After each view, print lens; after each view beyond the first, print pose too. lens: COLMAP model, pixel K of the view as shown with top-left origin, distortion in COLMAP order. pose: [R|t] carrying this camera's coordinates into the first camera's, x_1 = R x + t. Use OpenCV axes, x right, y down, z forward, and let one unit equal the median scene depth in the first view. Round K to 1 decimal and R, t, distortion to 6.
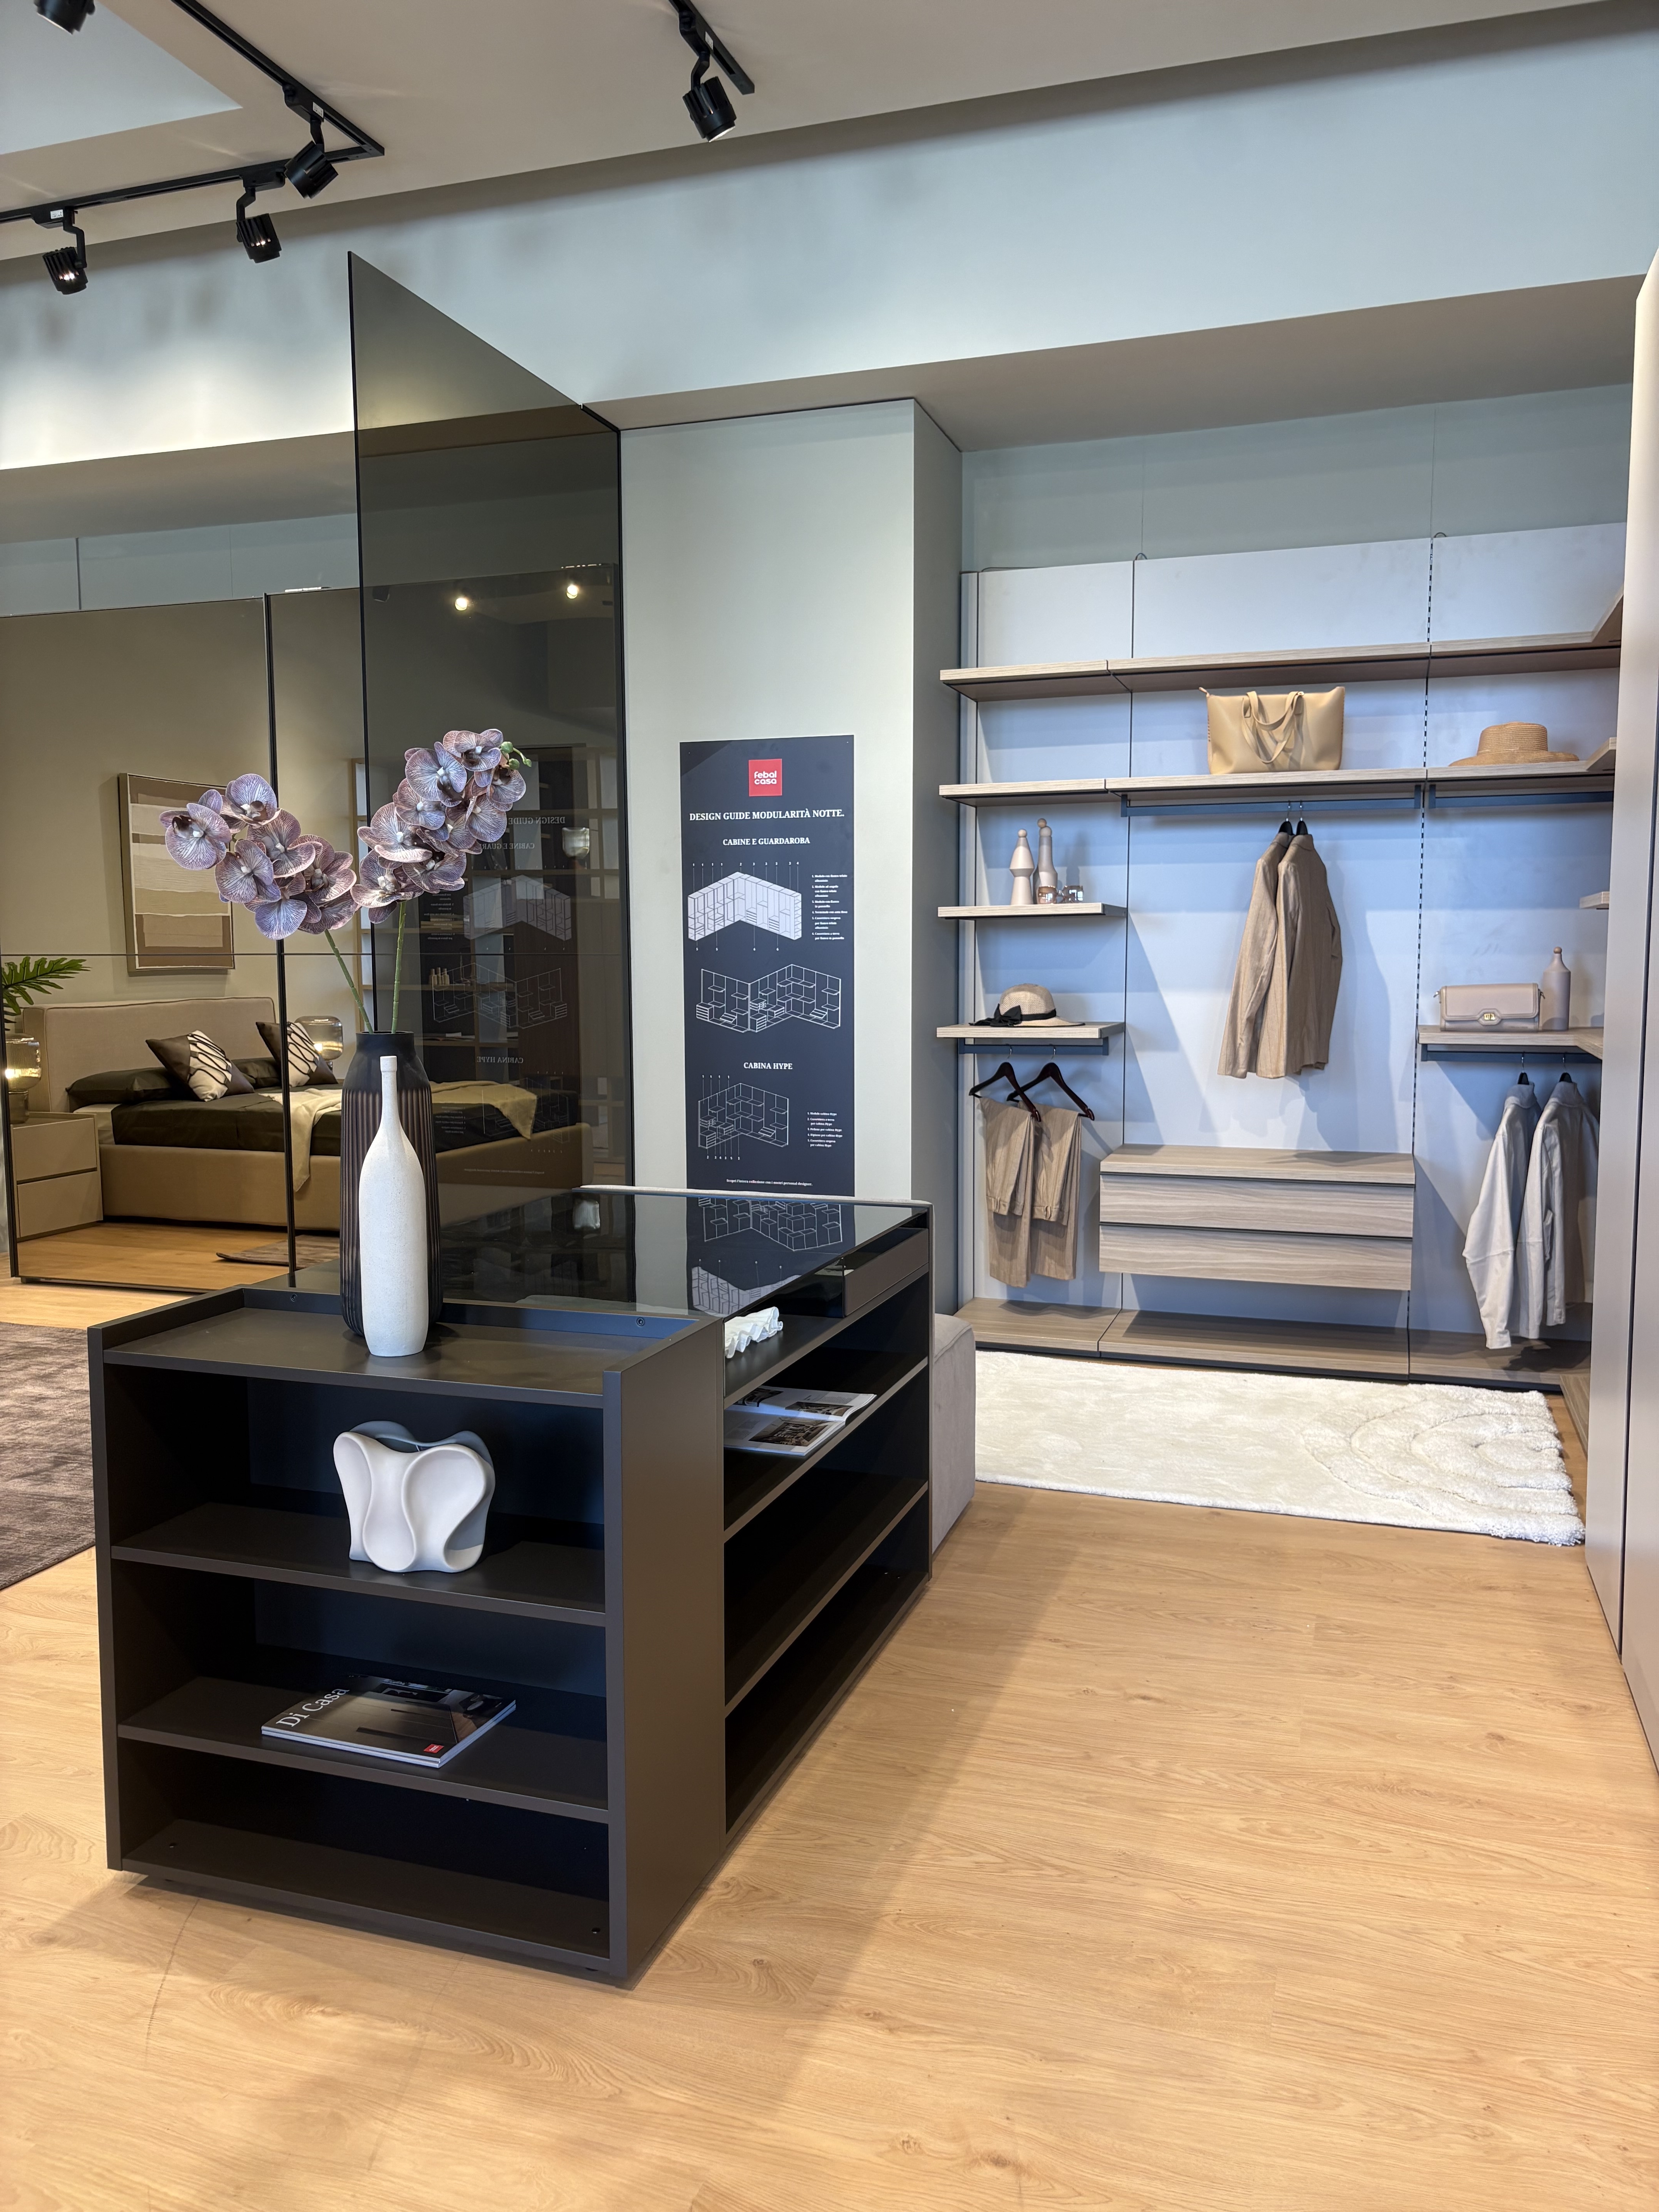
lens RADIAL K [[1680.5, 0, 831.1], [0, 1680.5, 1118.5], [0, 0, 1]] dist [0.015978, -0.003171]
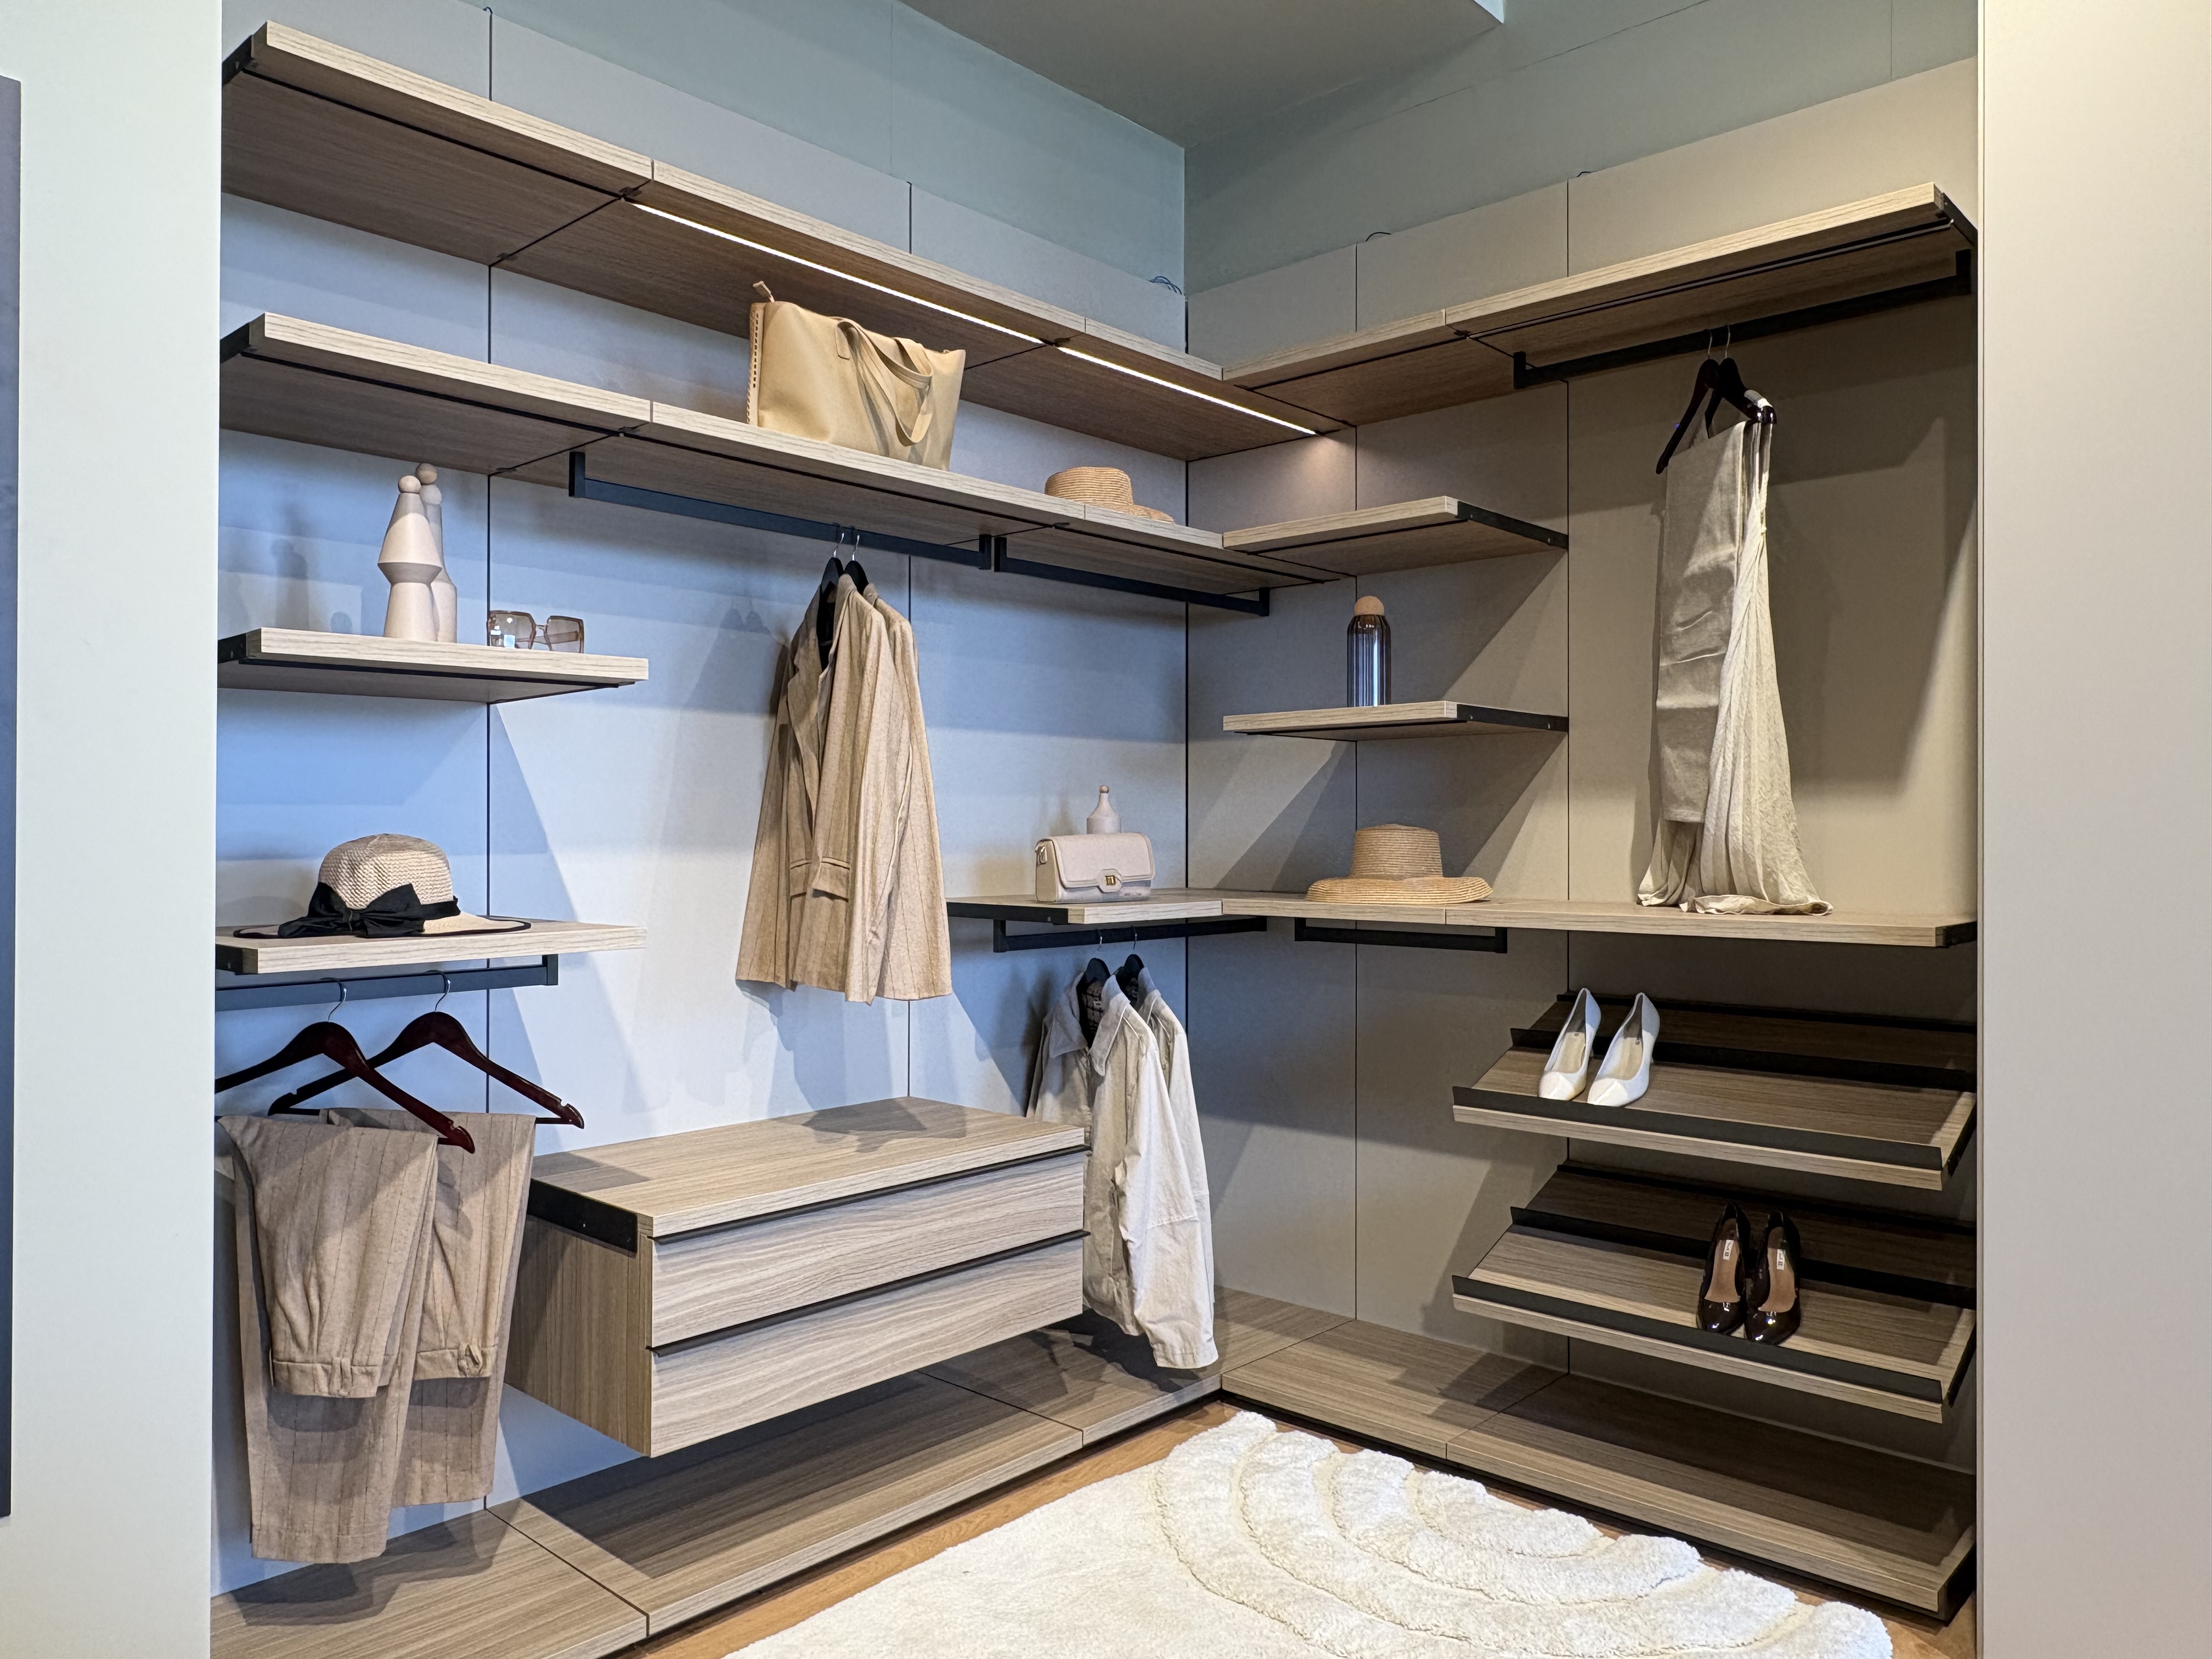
lens RADIAL K [[1544.6, 0, 1092.0], [0, 1544.6, 829.8], [0, 0, 1]] dist [-0.000322, -0.003403]
pose [[0.409103, 0.006801, 0.912463, -0.184696], [0.088634, 0.994947, -0.047155, -0.050925], [-0.908173, 0.100166, 0.406433, 0.733898]]
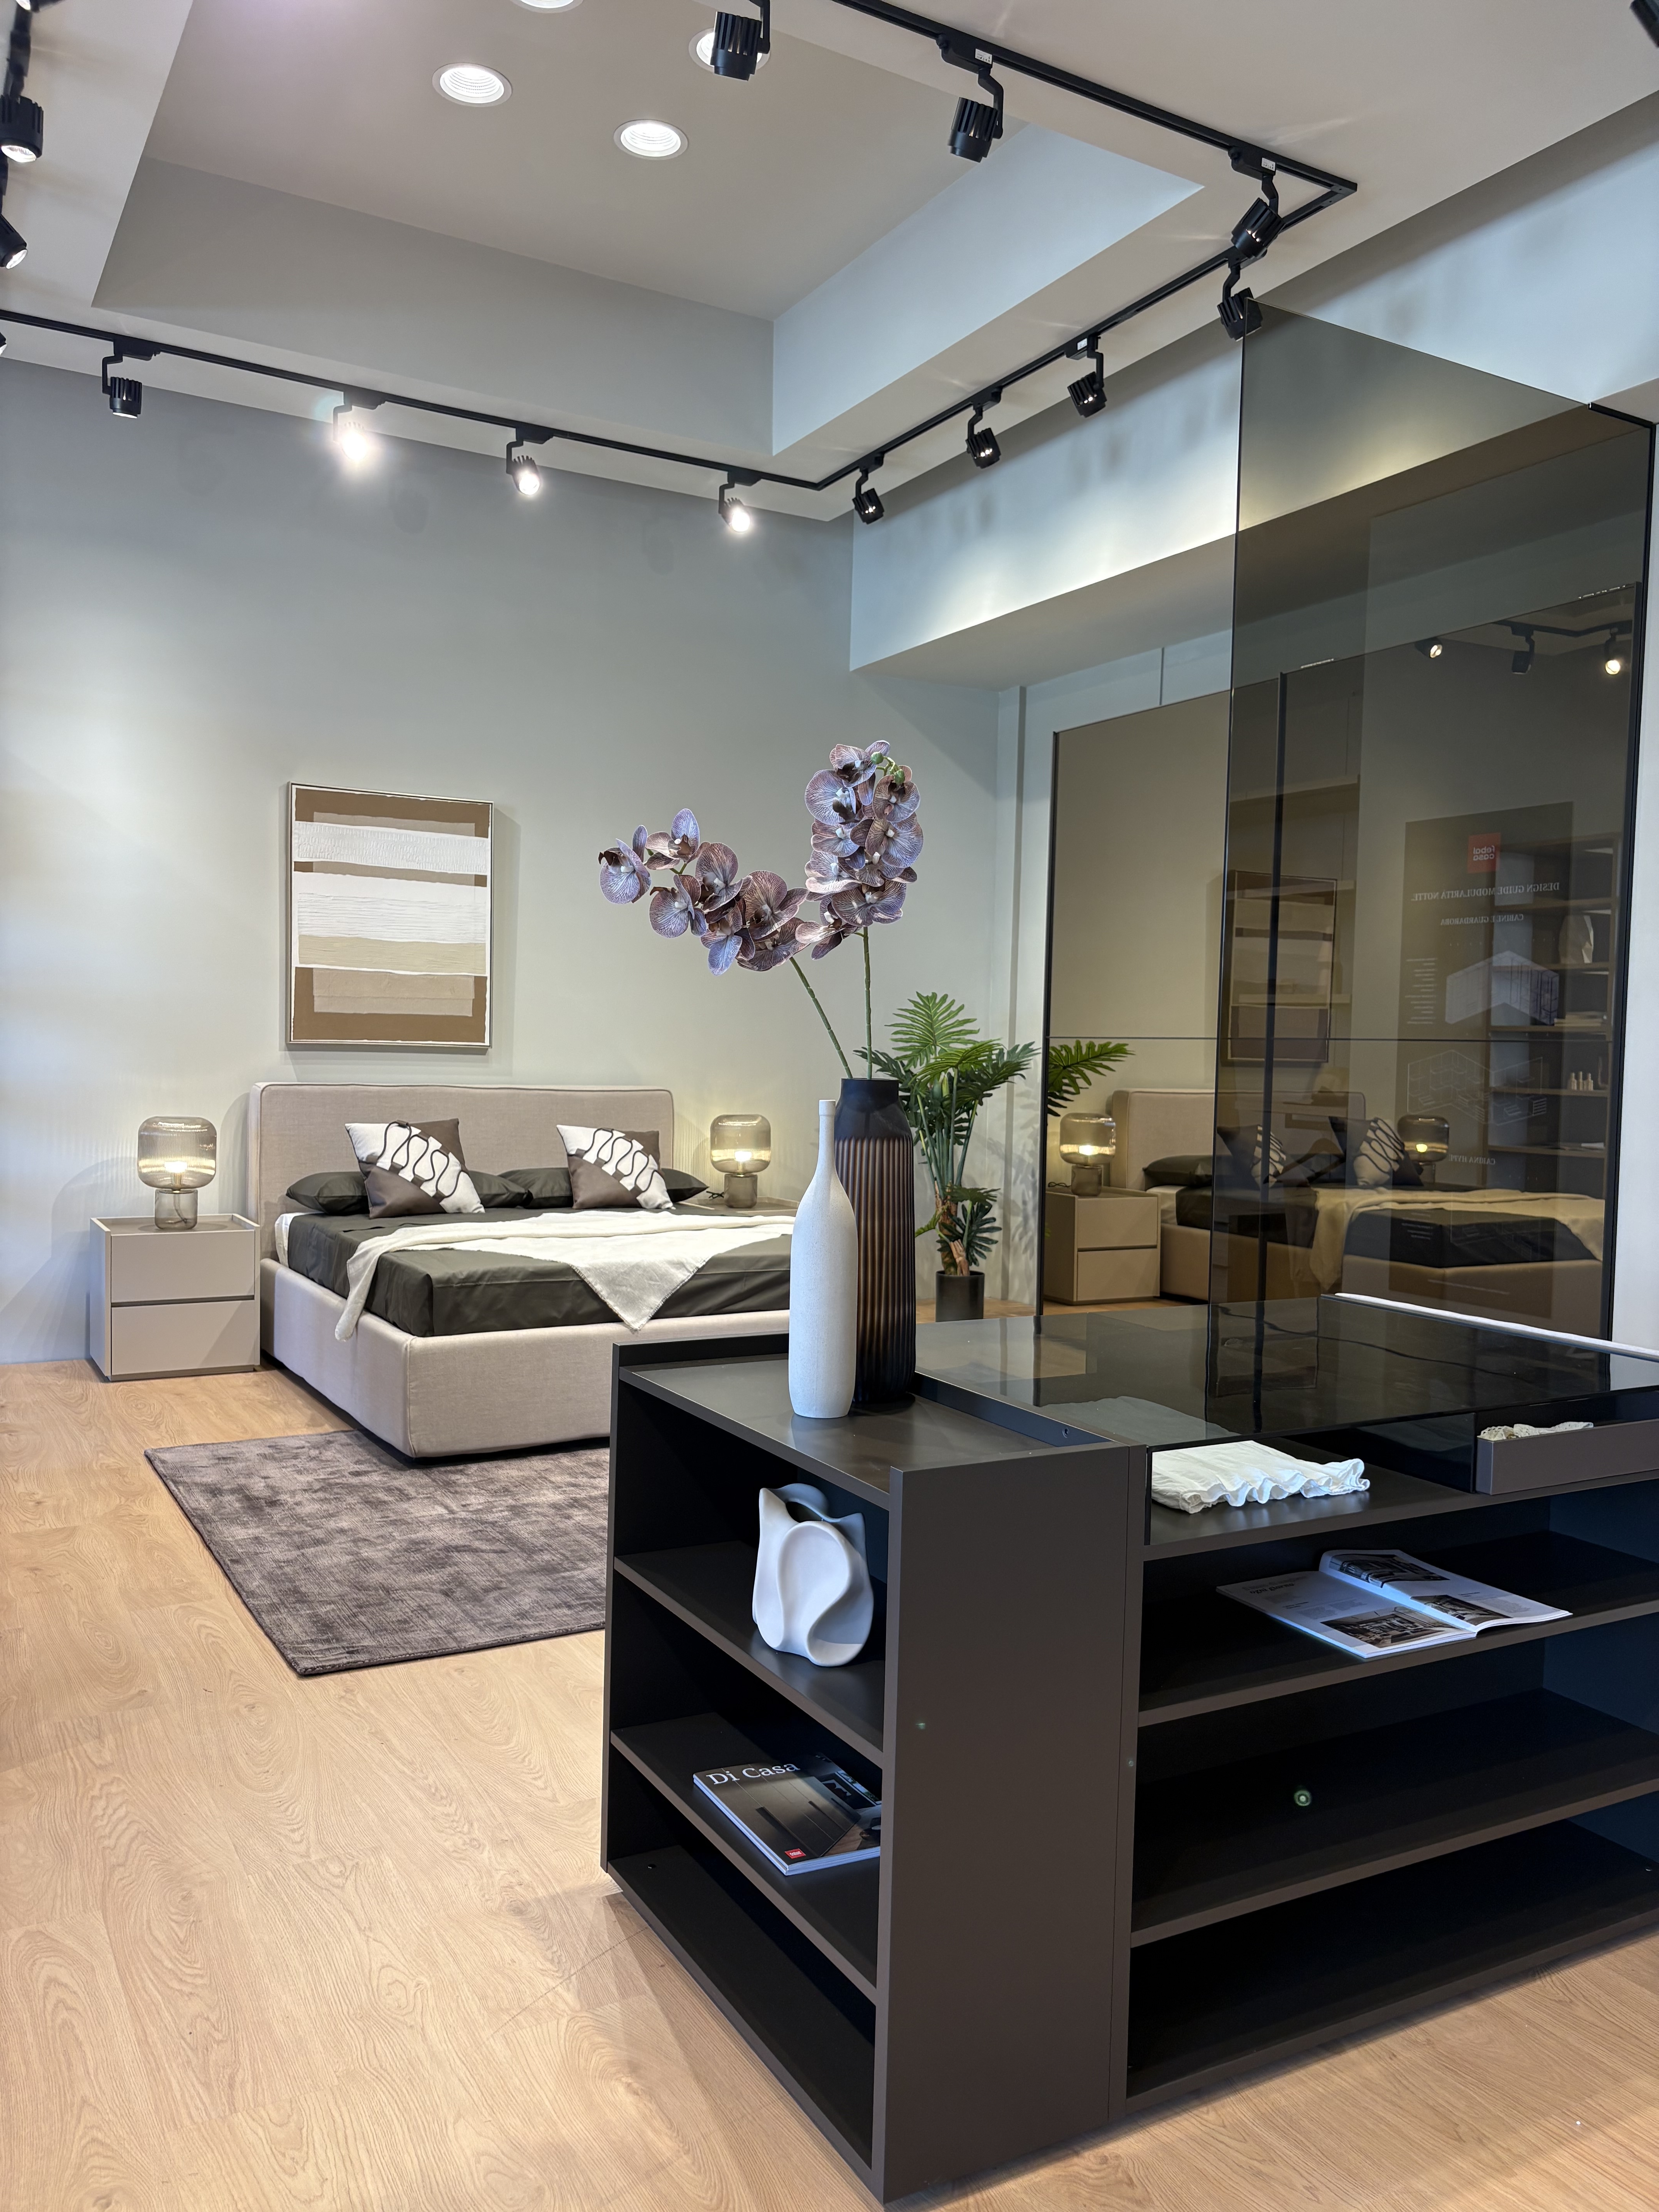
lens RADIAL K [[1679.2, 0, 831.5], [0, 1679.2, 1134.9], [0, 0, 1]] dist [0.030389, -0.025987]
pose [[0.744856, 0.056126, -0.664861, 0.163668], [-0.092613, 0.995507, -0.019719, 0.000303], [0.660767, 0.076263, 0.746707, 0.133197]]
